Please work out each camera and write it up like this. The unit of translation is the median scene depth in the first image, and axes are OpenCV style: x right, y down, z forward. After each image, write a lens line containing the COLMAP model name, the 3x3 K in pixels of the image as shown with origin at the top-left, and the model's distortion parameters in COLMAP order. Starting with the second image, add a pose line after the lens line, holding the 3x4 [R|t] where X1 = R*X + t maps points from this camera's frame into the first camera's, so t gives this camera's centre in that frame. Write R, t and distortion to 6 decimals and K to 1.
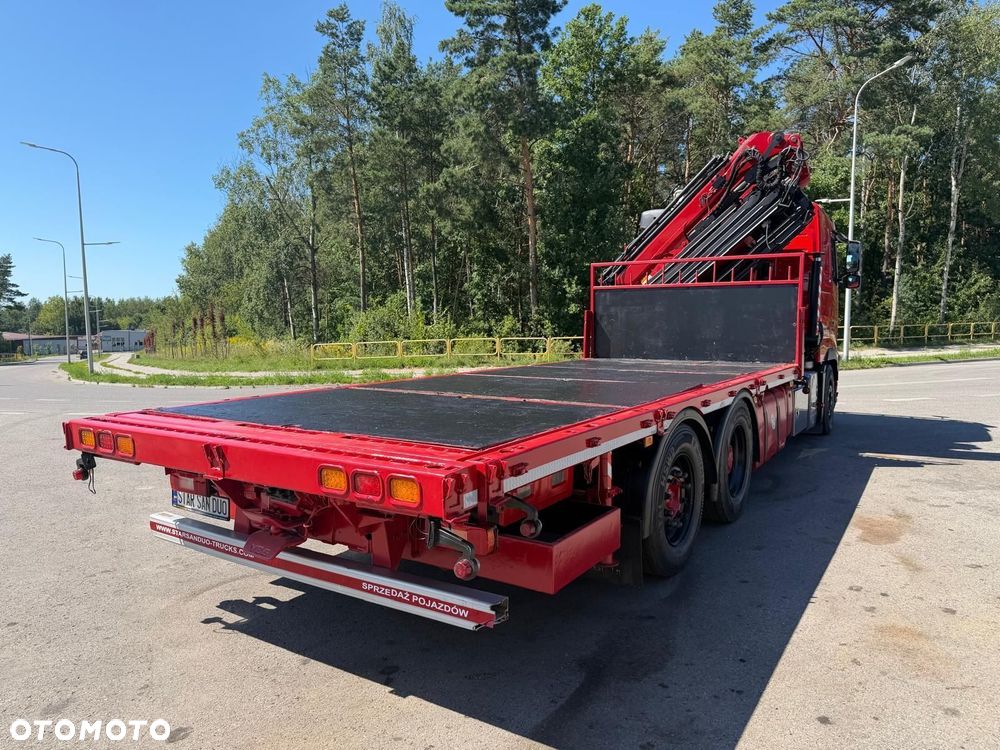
lens RADIAL K [[691.3, 0, 500.0], [0, 691.3, 375.0], [0, 0, 1]] dist [0.078642, -0.100732]
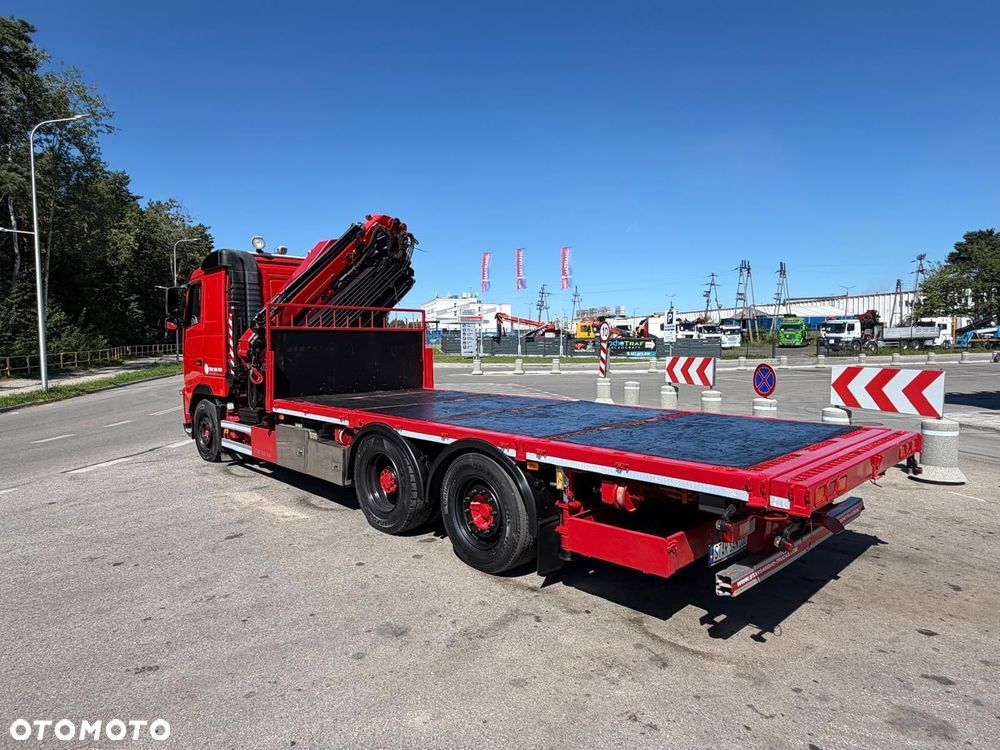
lens RADIAL K [[604.6, 0, 500.0], [0, 604.6, 375.0], [0, 0, 1]] dist [-0.000580, 0.002330]
pose [[0.223395, -0.054640, 0.973195, -1.200876], [0.085621, 0.995668, 0.036247, -0.120328], [-0.970960, 0.075229, 0.227105, 0.964321]]
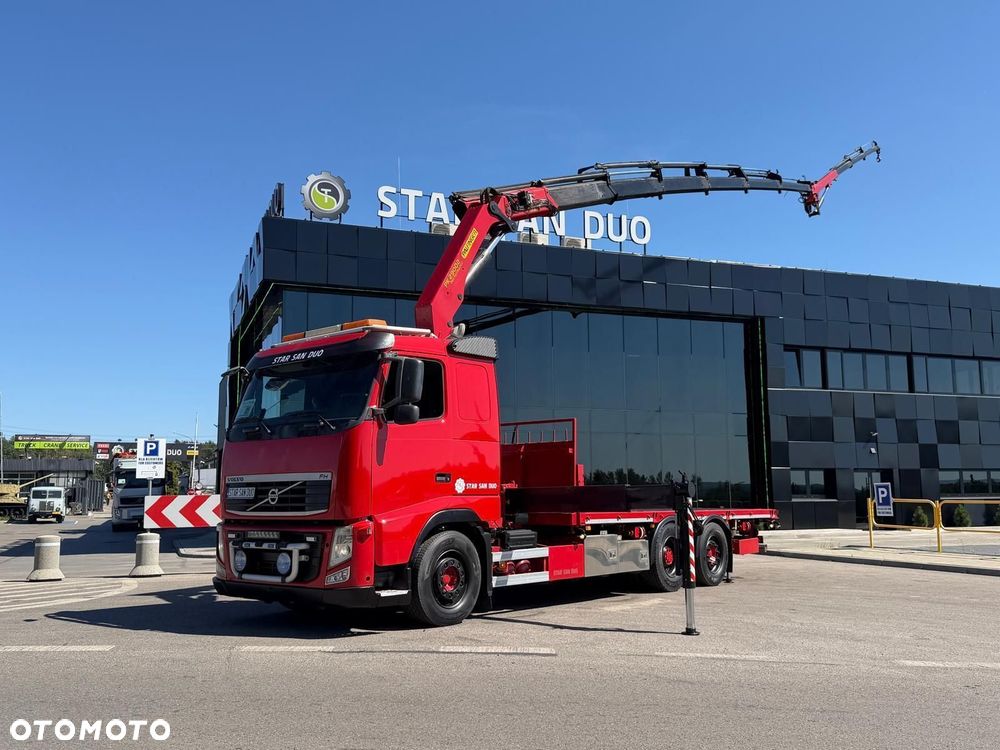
lens RADIAL K [[870.0, 0, 499.0], [0, 870.0, 374.2], [0, 0, 1]] dist [0.138288, -0.229329]
pose [[-0.993404, 0.023753, 0.112176, 0.169082], [0.016942, 0.997976, -0.061288, -0.283081], [-0.113405, -0.058983, -0.991797, 4.334361]]
